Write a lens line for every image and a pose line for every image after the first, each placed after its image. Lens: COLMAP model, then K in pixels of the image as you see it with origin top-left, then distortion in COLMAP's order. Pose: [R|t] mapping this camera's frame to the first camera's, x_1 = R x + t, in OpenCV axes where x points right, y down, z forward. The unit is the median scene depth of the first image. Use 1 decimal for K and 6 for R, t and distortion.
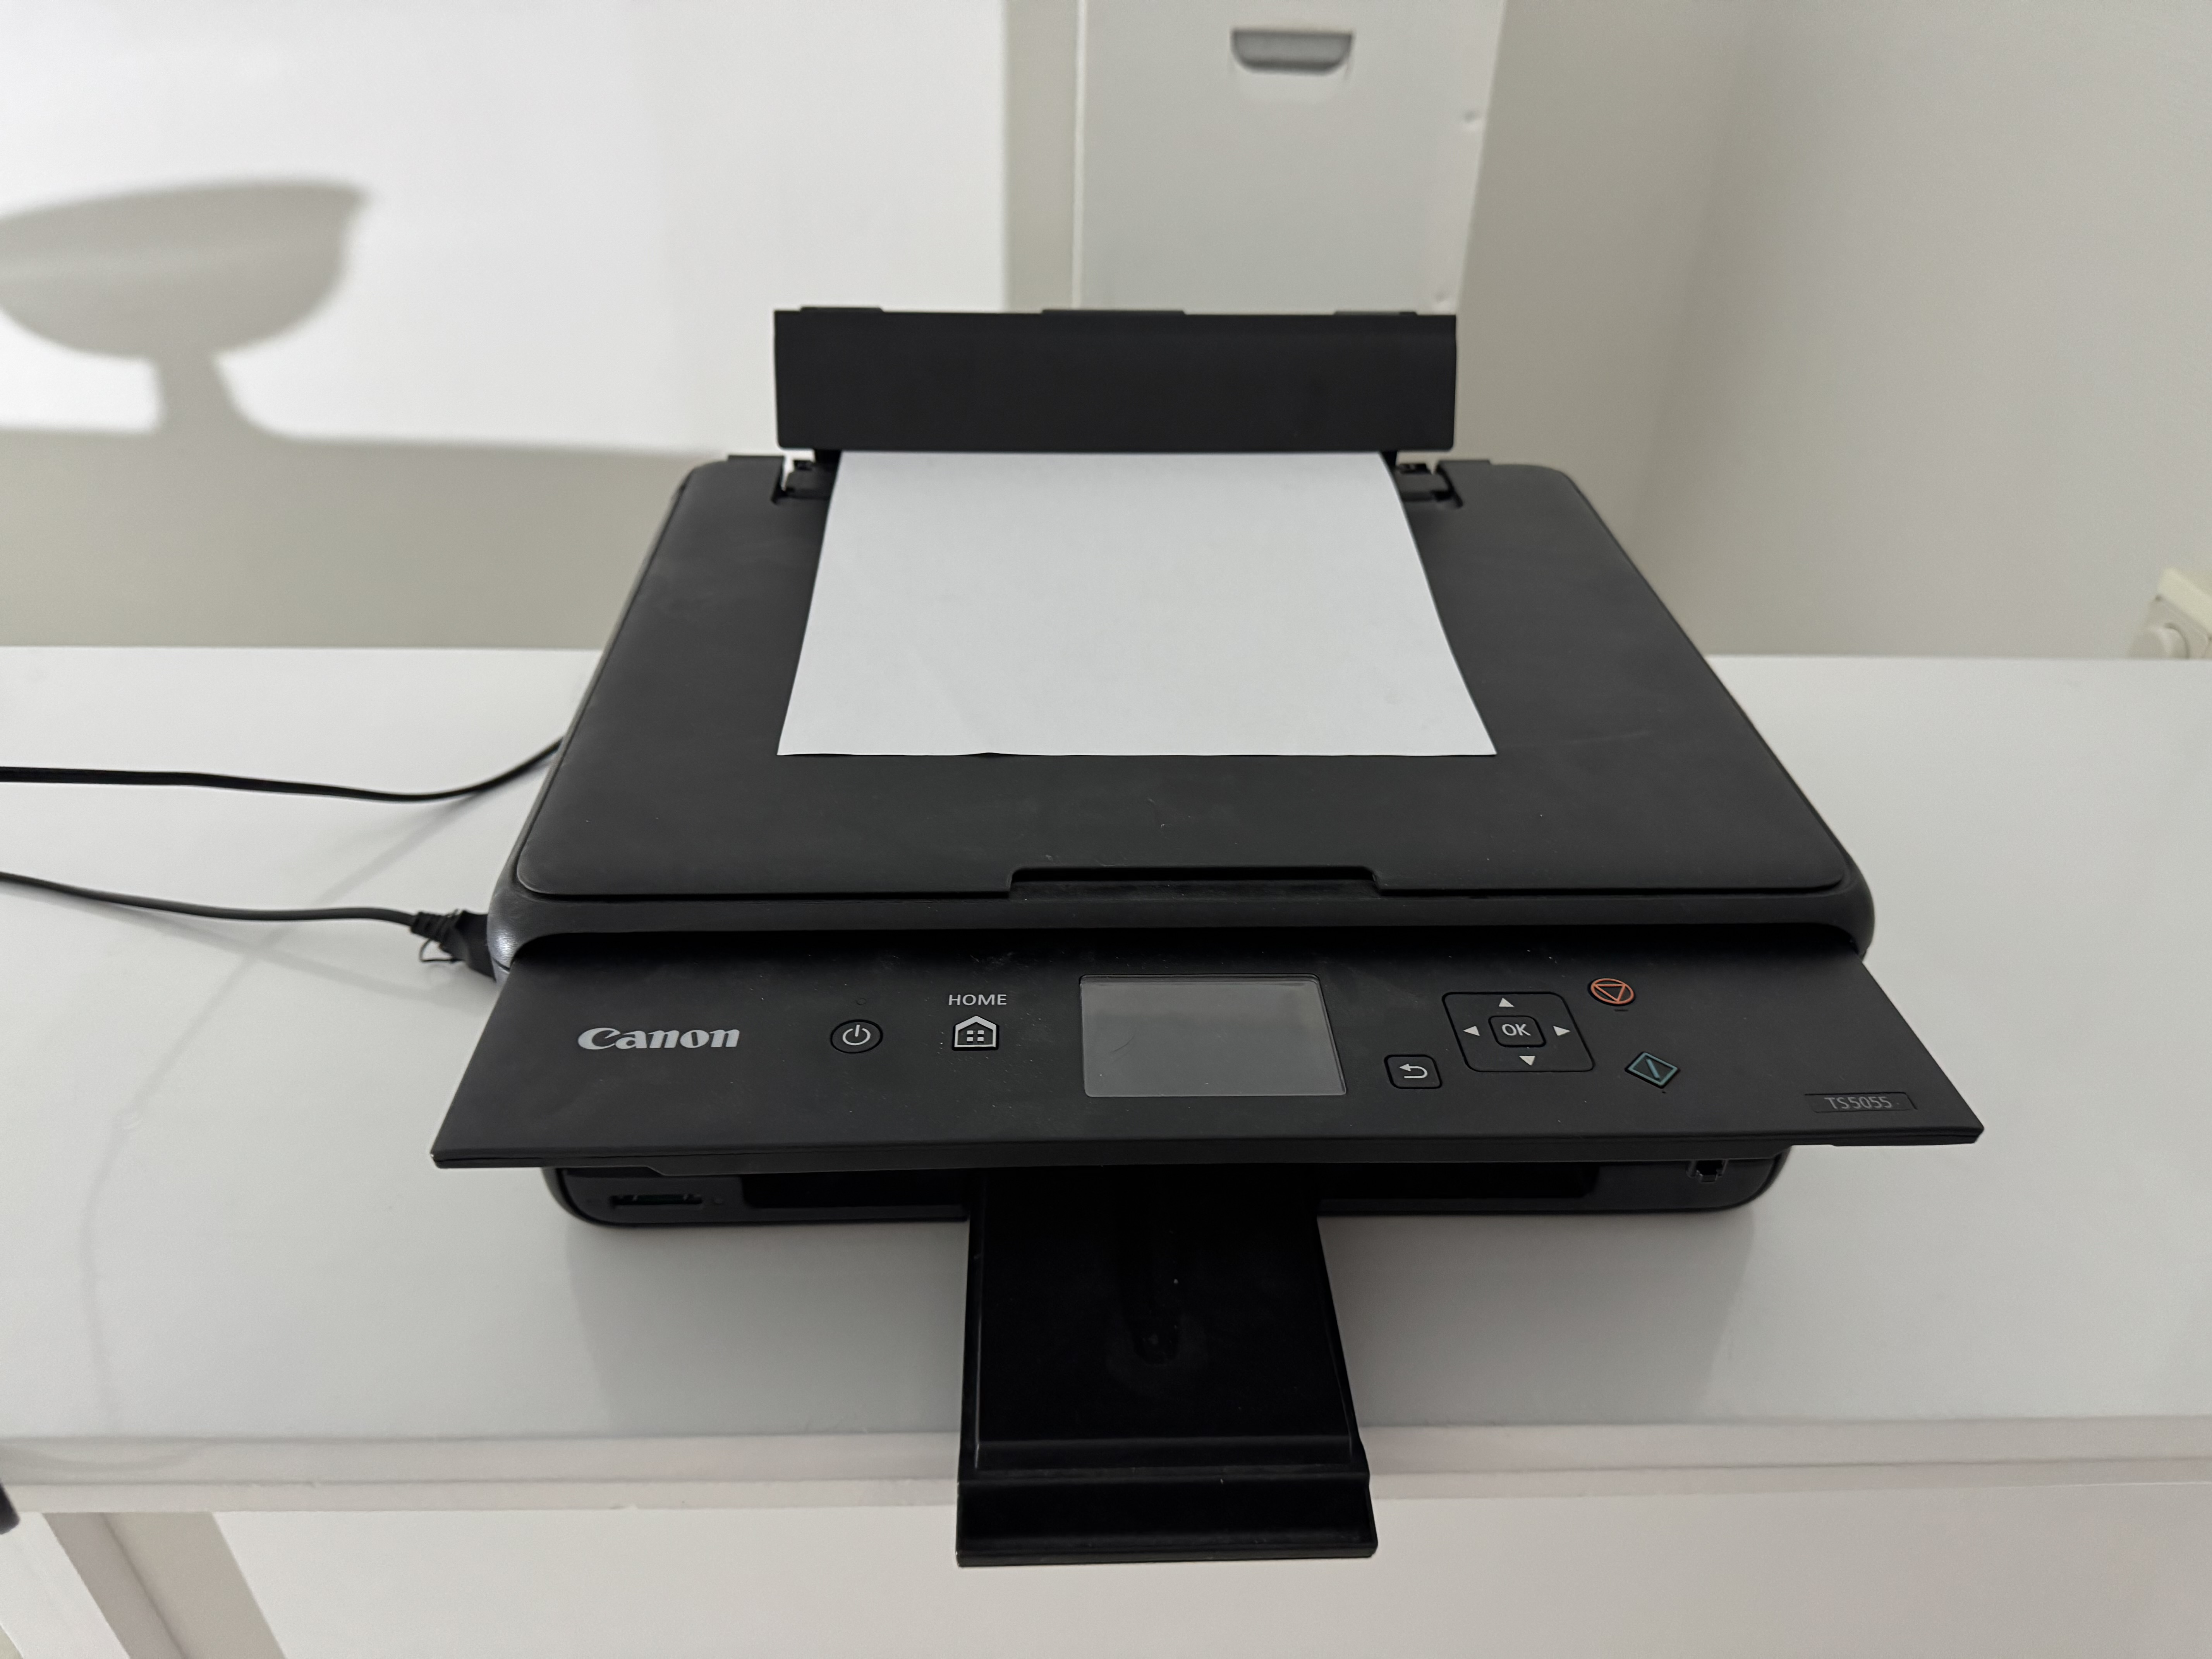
lens RADIAL K [[1559.1, 0, 1085.7], [0, 1559.1, 829.7], [0, 0, 1]] dist [0.153371, -0.273536]
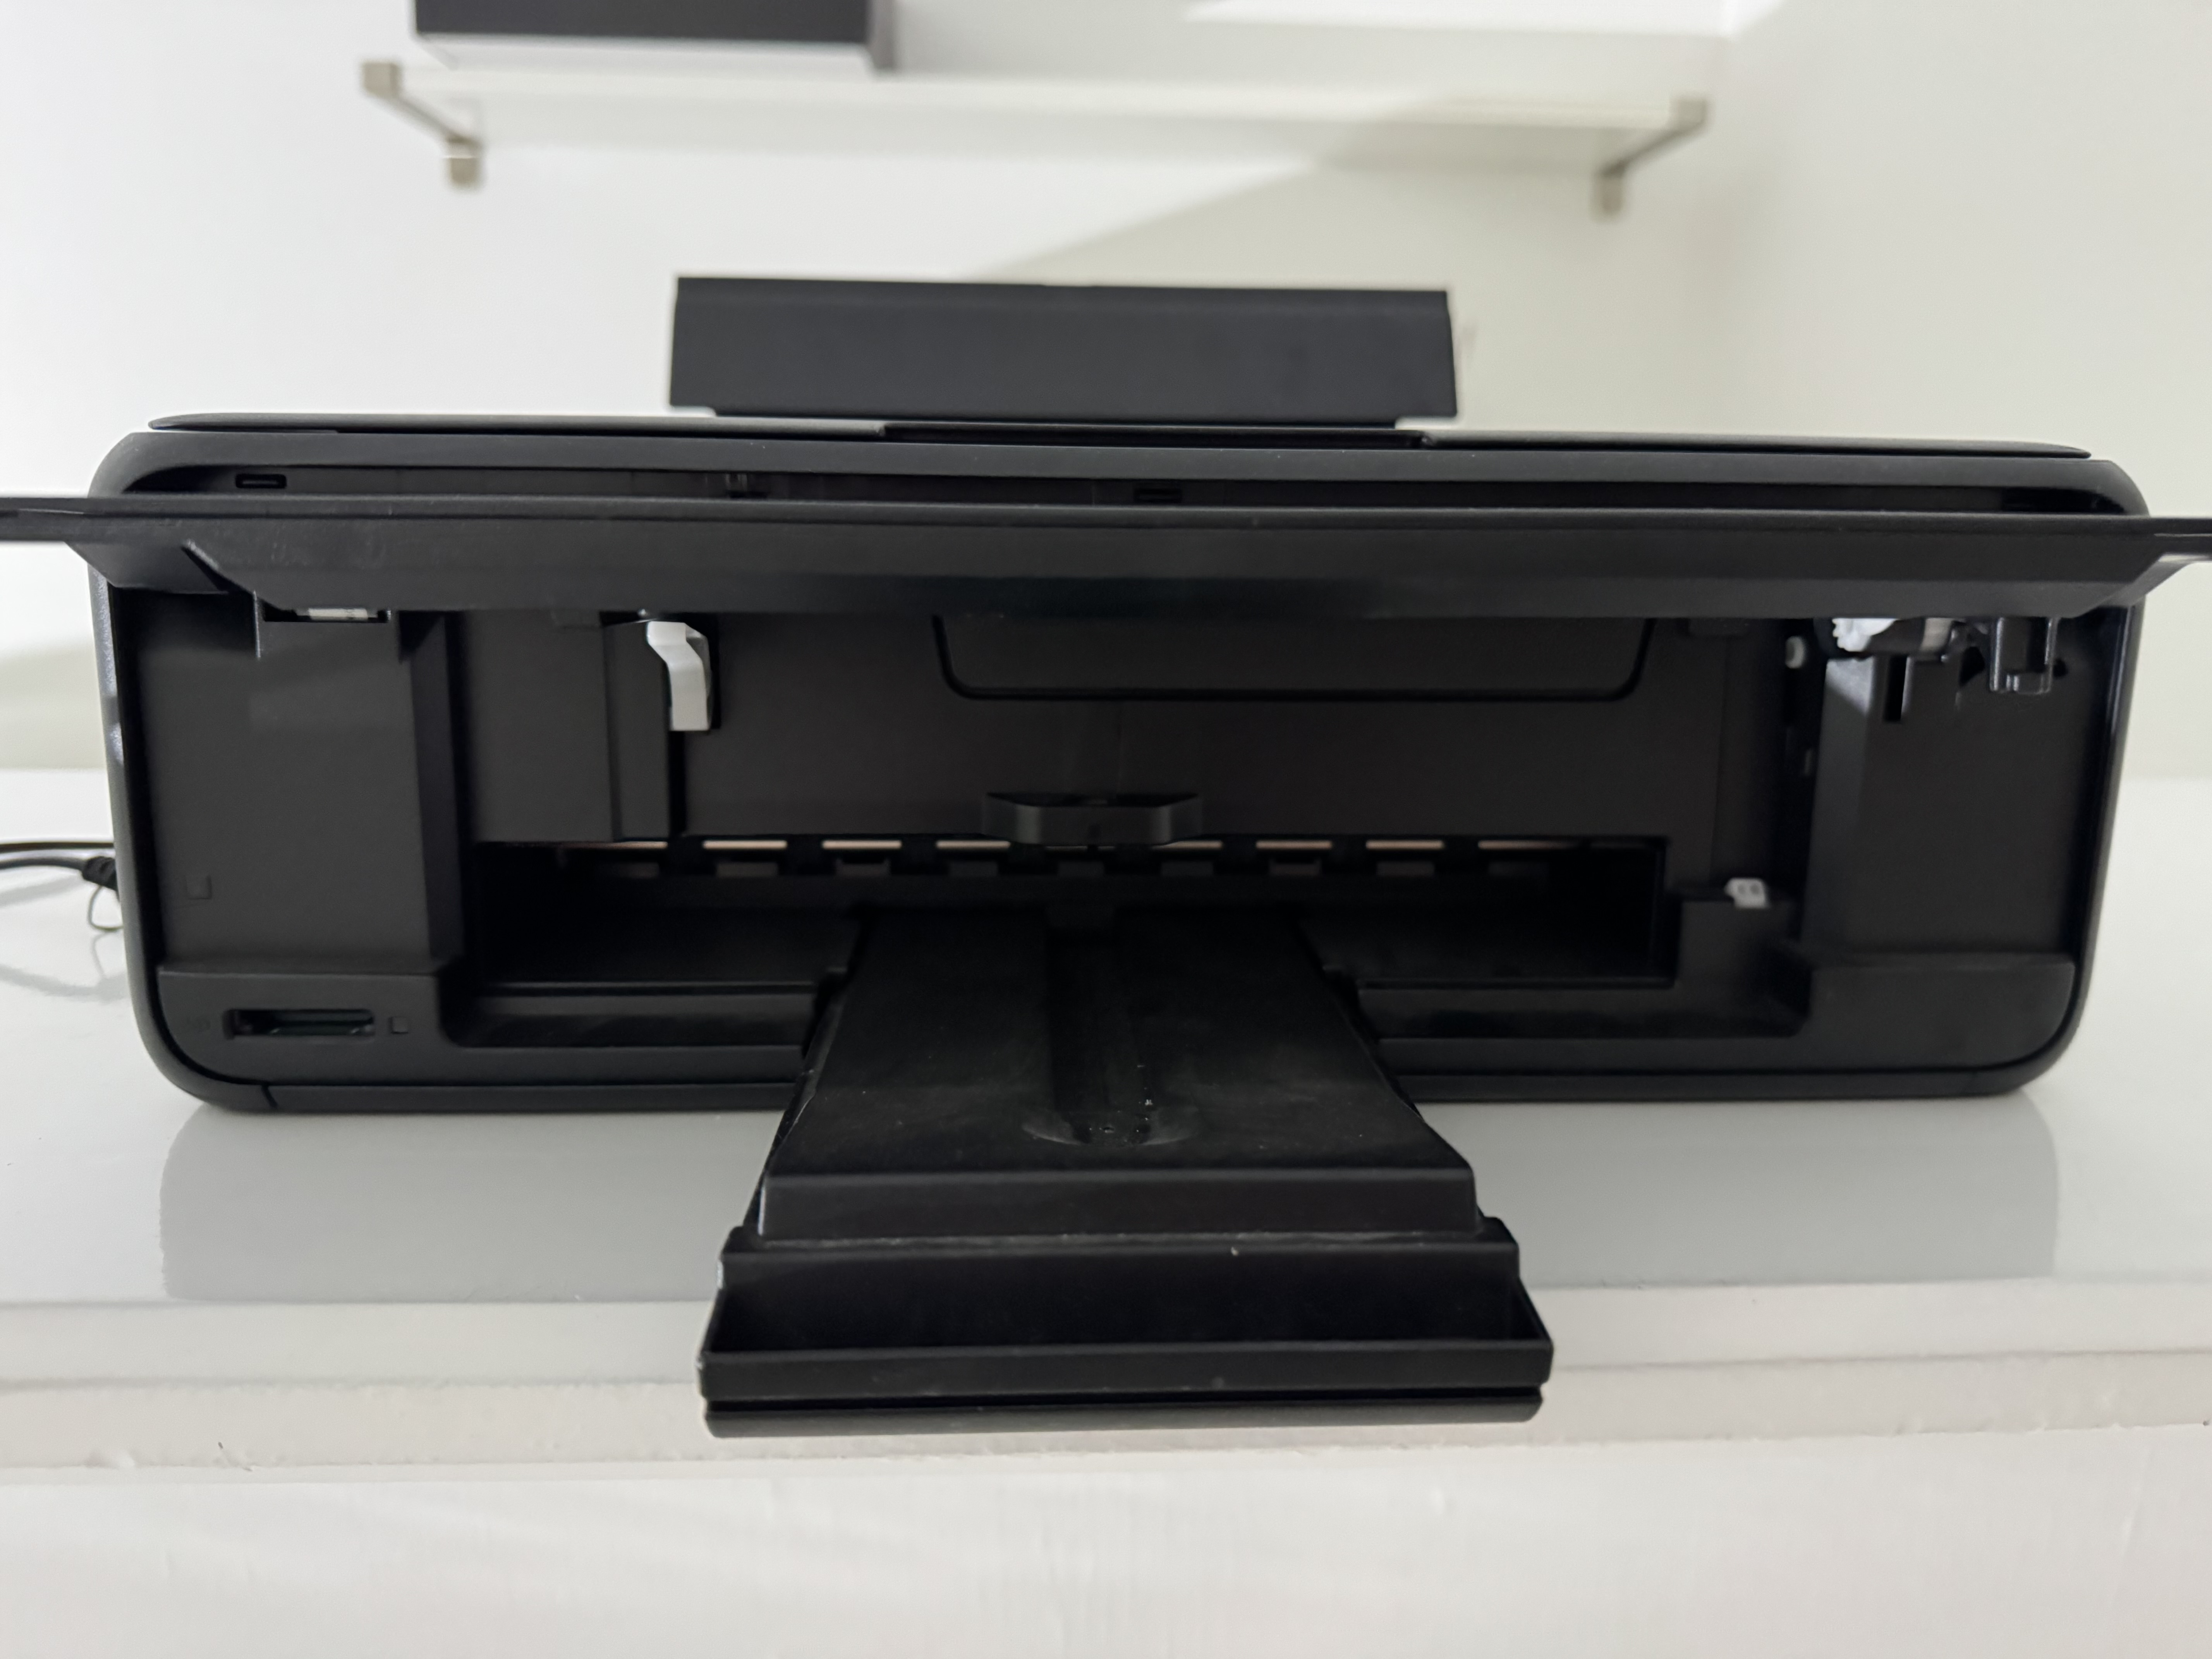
lens RADIAL K [[1598.9, 0, 1087.9], [0, 1598.9, 835.6], [0, 0, 1]] dist [0.158744, -0.375541]
pose [[0.999840, -0.011424, 0.013775, 0.032315], [0.015716, 0.928658, -0.370604, 0.476313], [-0.008558, 0.370761, 0.928689, 0.458519]]
